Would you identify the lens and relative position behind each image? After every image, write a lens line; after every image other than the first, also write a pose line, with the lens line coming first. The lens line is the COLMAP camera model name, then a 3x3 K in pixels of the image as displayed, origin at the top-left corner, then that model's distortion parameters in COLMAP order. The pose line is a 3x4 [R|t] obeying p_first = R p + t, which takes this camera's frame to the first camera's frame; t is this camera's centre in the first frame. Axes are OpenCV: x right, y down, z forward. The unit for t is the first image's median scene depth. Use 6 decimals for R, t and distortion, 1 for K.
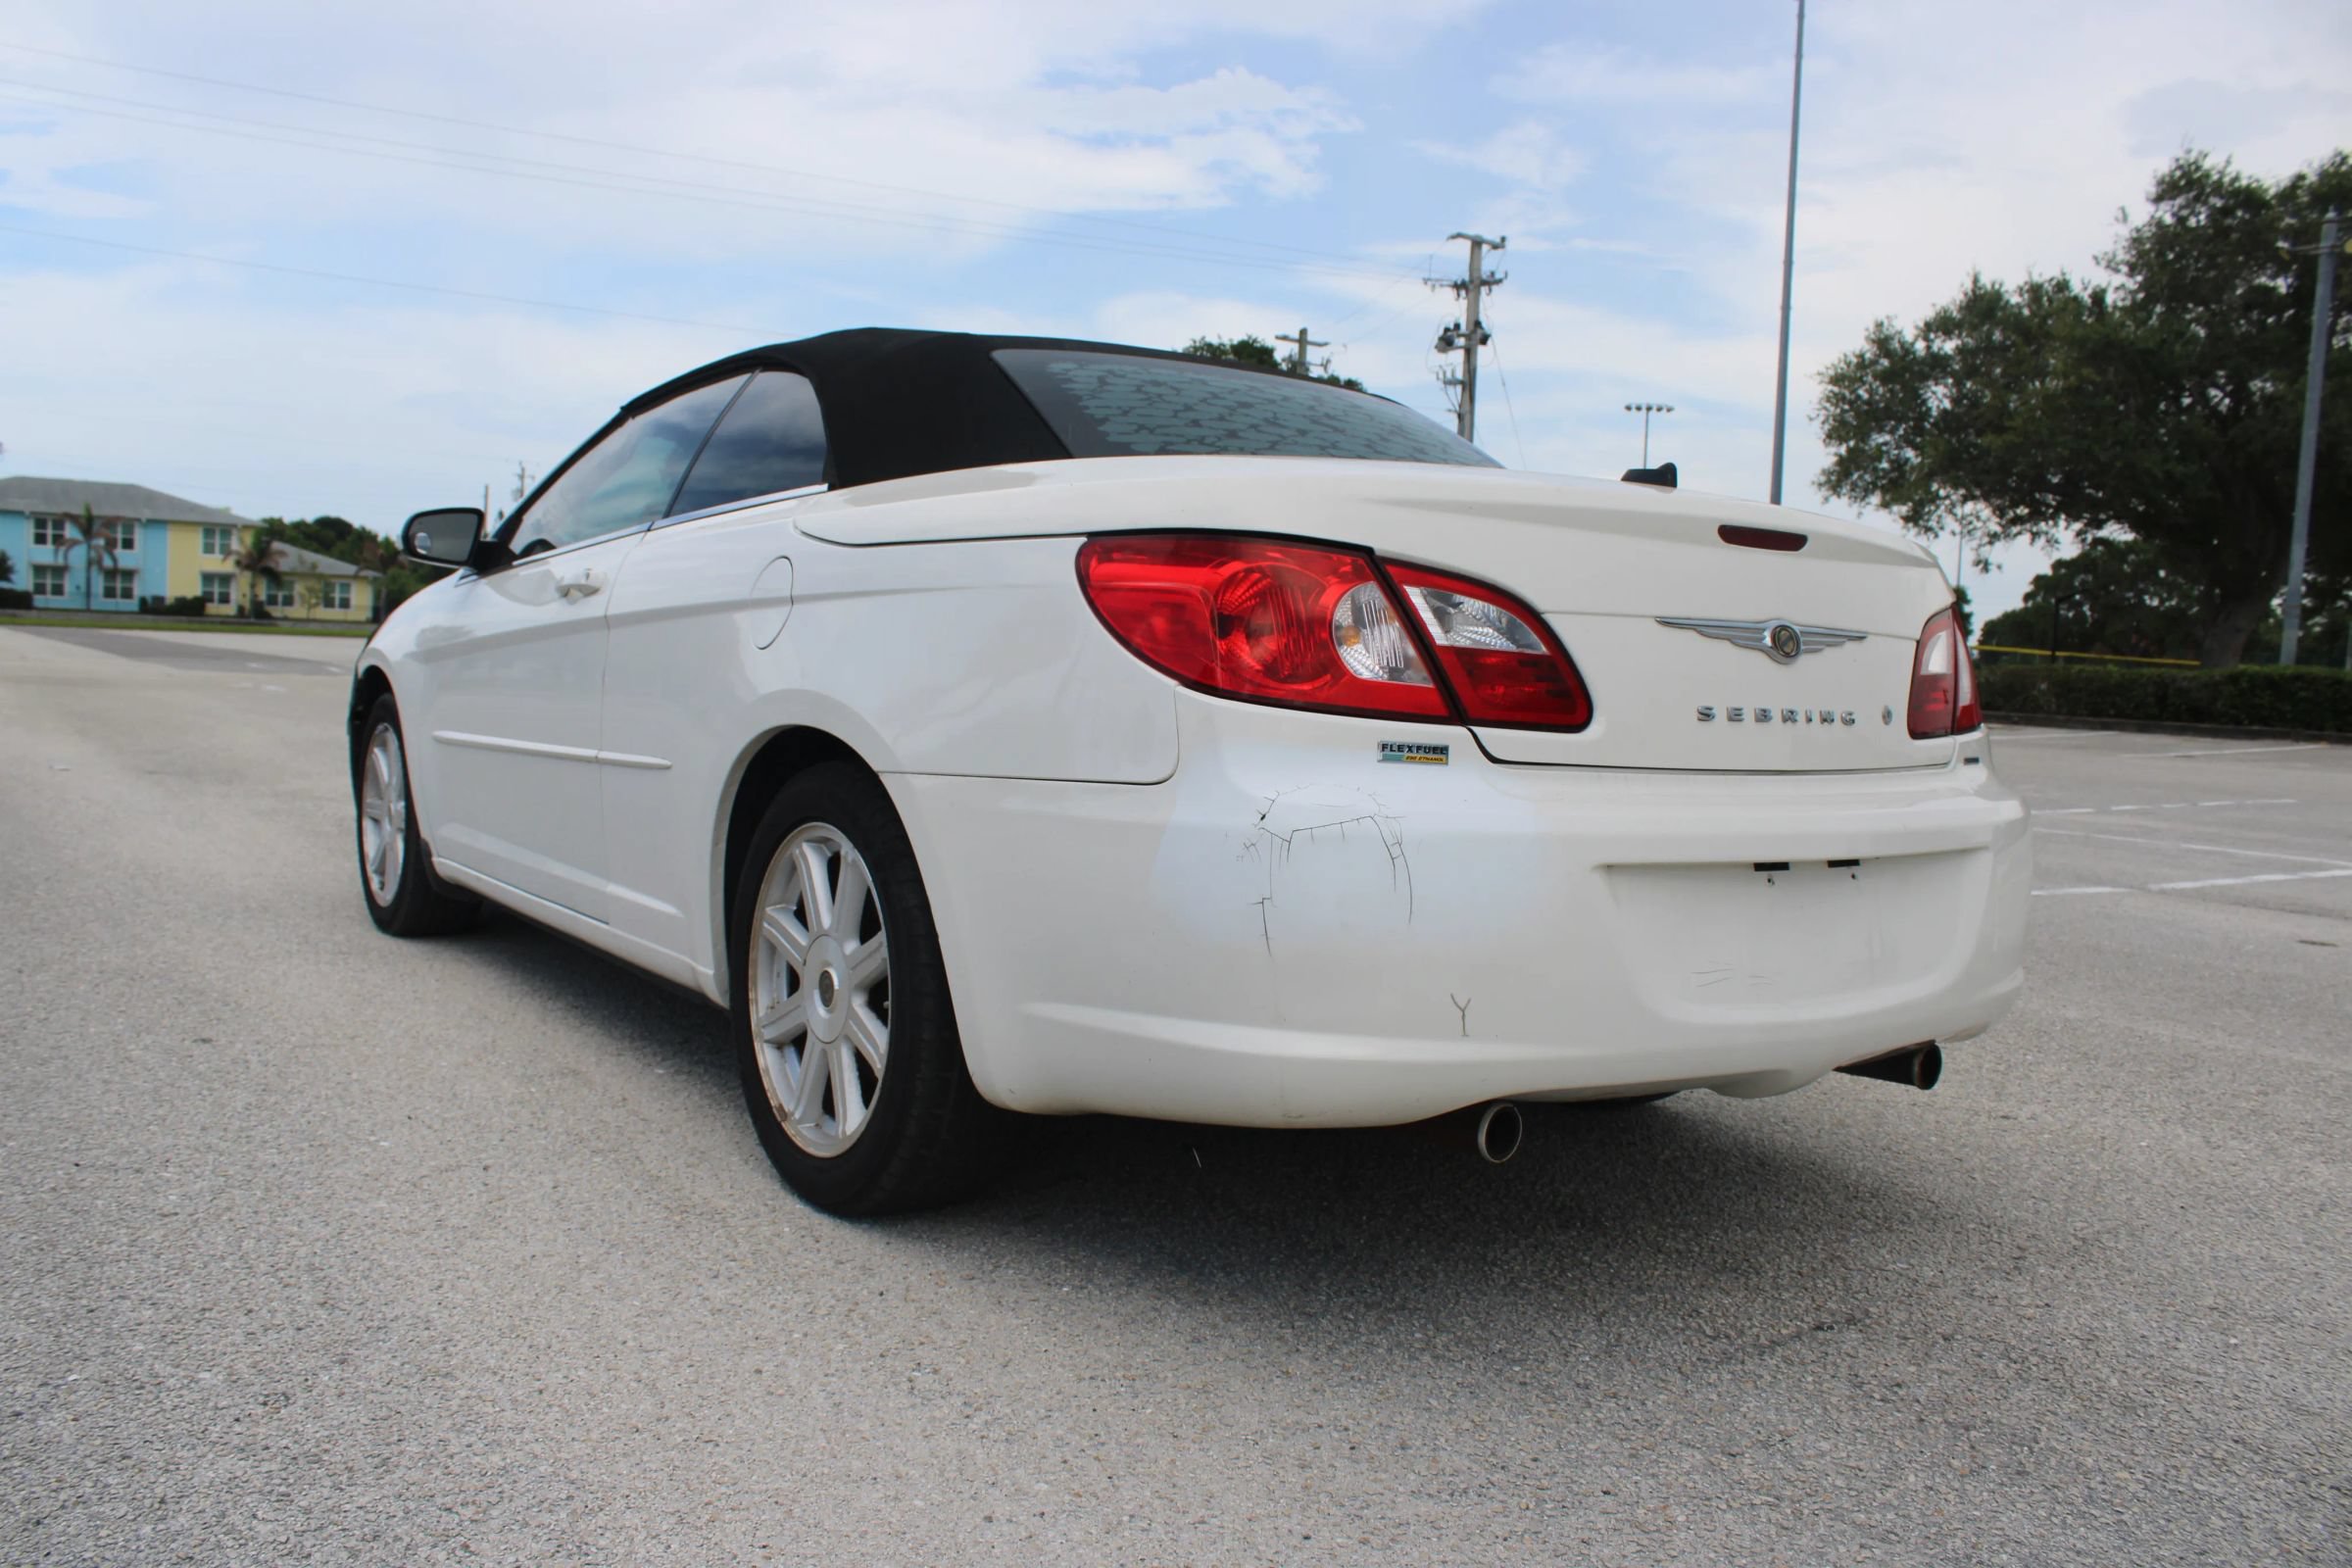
lens RADIAL K [[1954.5, 0, 1142.7], [0, 1954.5, 792.5], [0, 0, 1]] dist [-0.167824, 0.149502]
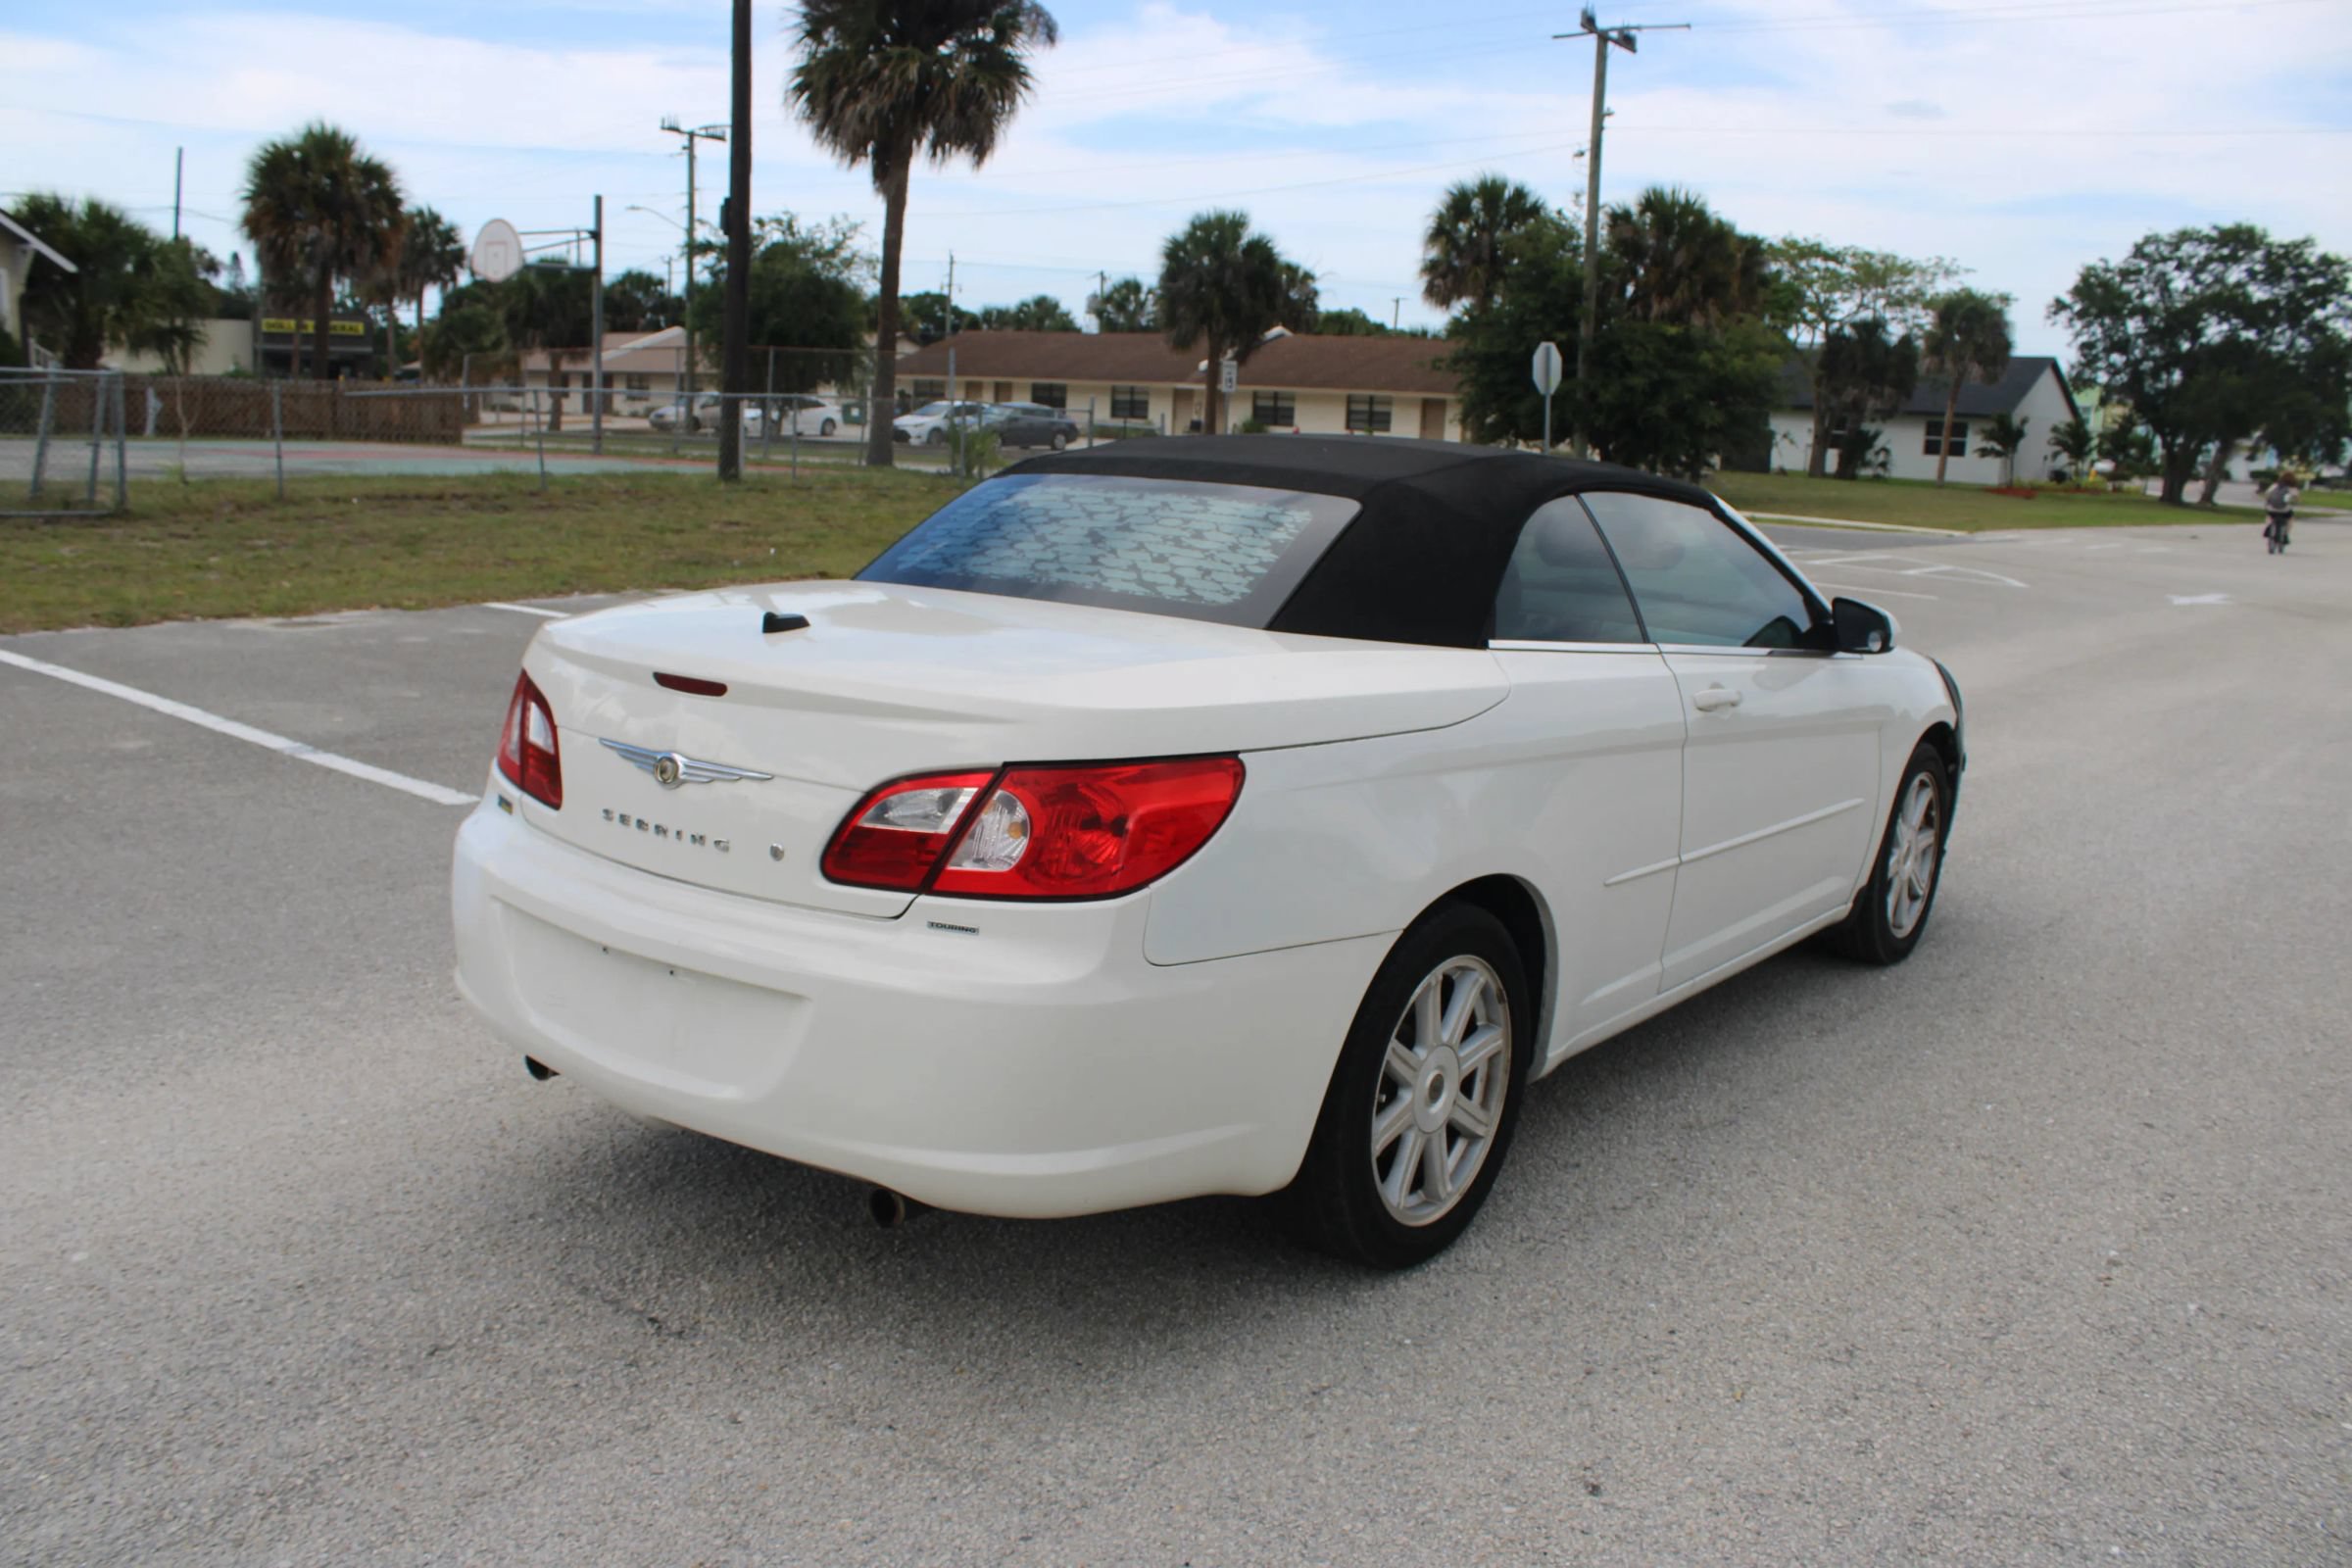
lens RADIAL K [[1954.5, 0, 1154.3], [0, 1954.5, 797.6], [0, 0, 1]] dist [-0.167824, 0.149502]
pose [[0.289251, 0.151566, -0.945178, 1.500023], [-0.098670, 0.986847, 0.128052, -0.235279], [0.952154, 0.056221, 0.300402, 0.869734]]
